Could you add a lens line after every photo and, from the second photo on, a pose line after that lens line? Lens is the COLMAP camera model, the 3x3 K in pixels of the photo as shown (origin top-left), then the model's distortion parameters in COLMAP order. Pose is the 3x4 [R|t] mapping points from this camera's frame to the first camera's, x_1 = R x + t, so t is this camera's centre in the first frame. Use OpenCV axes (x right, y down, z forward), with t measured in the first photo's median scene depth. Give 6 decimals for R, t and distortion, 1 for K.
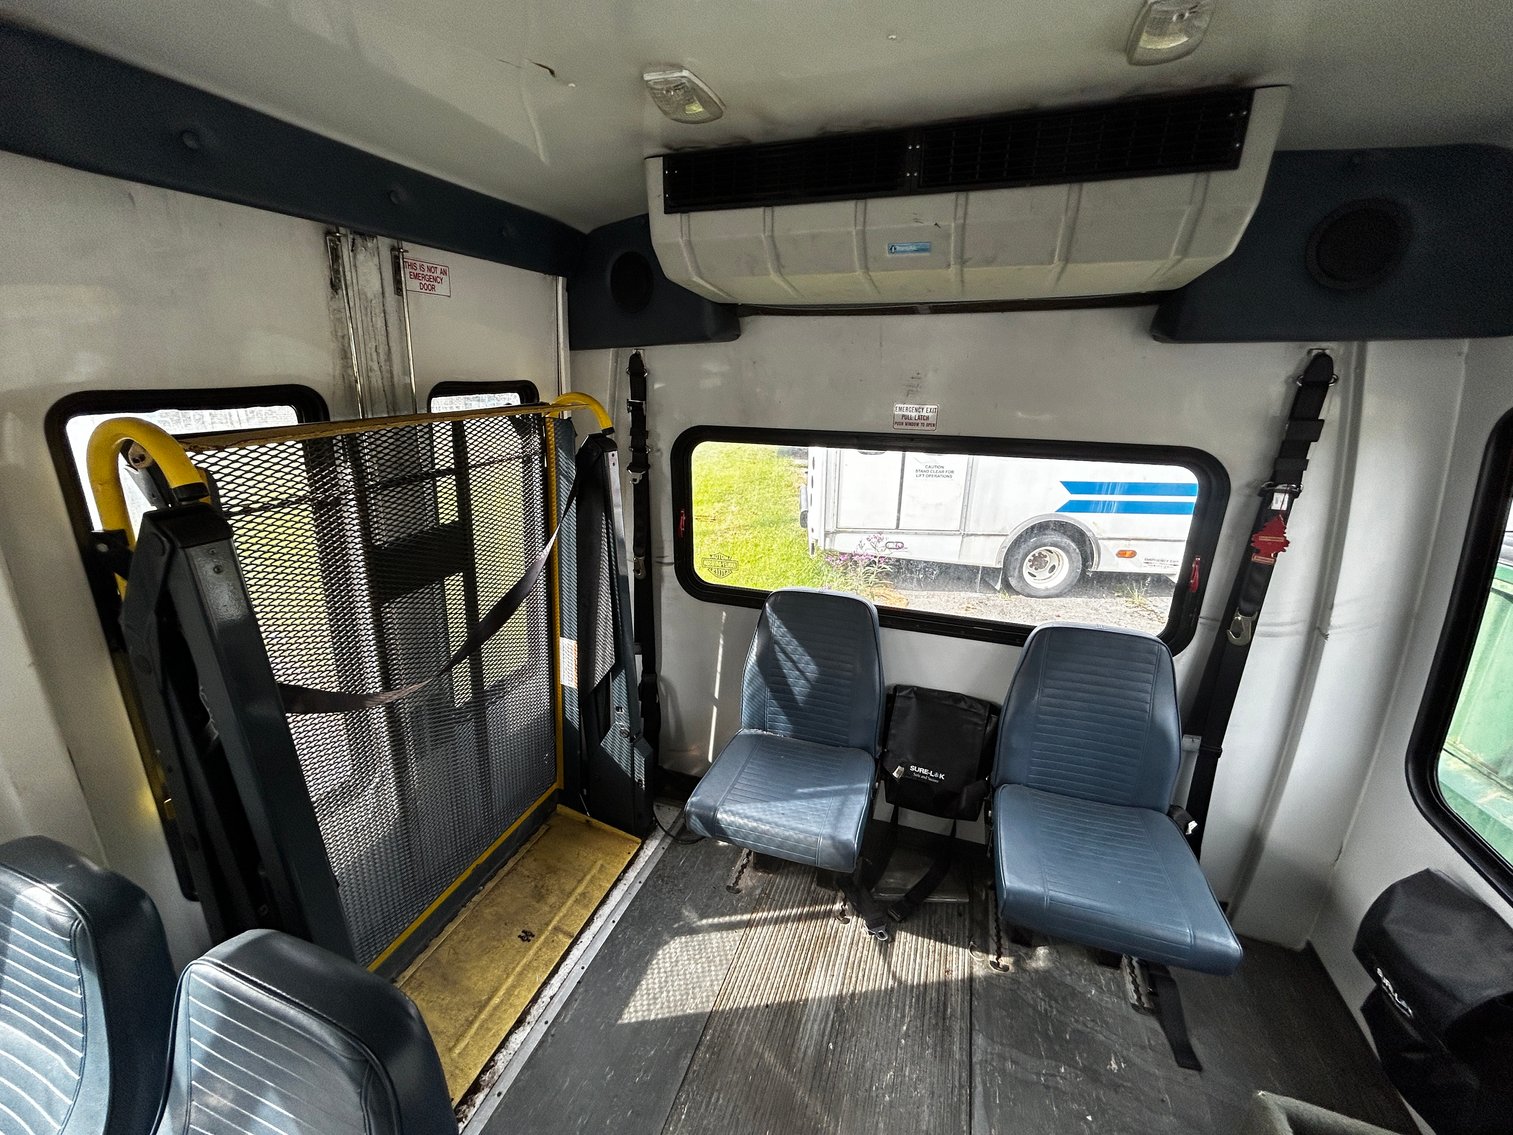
lens RADIAL K [[610.7, 0, 761.6], [0, 610.7, 563.3], [0, 0, 1]] dist [-0.000181, 0.000752]
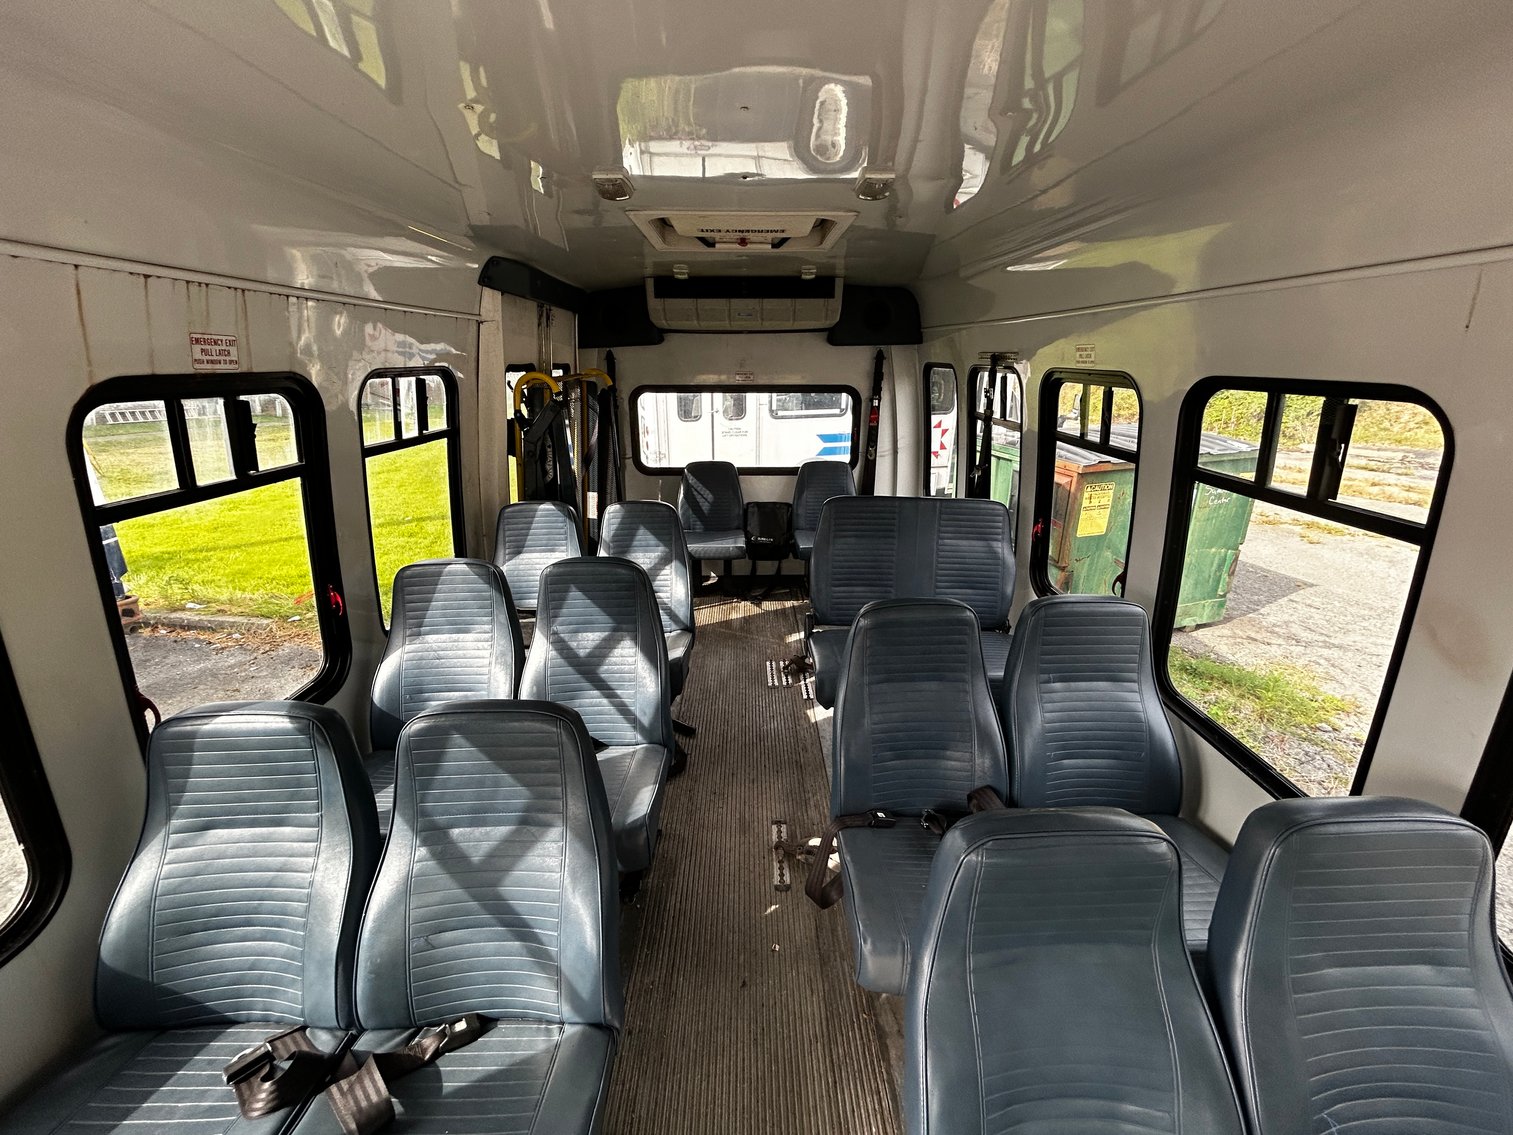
lens RADIAL K [[610.7, 0, 761.7], [0, 610.7, 565.8], [0, 0, 1]] dist [-0.000181, 0.000752]
pose [[0.938357, -0.119148, 0.324482, -0.556098], [0.114300, 0.992863, 0.034035, 0.422858], [-0.326222, 0.005151, 0.945279, -1.280122]]
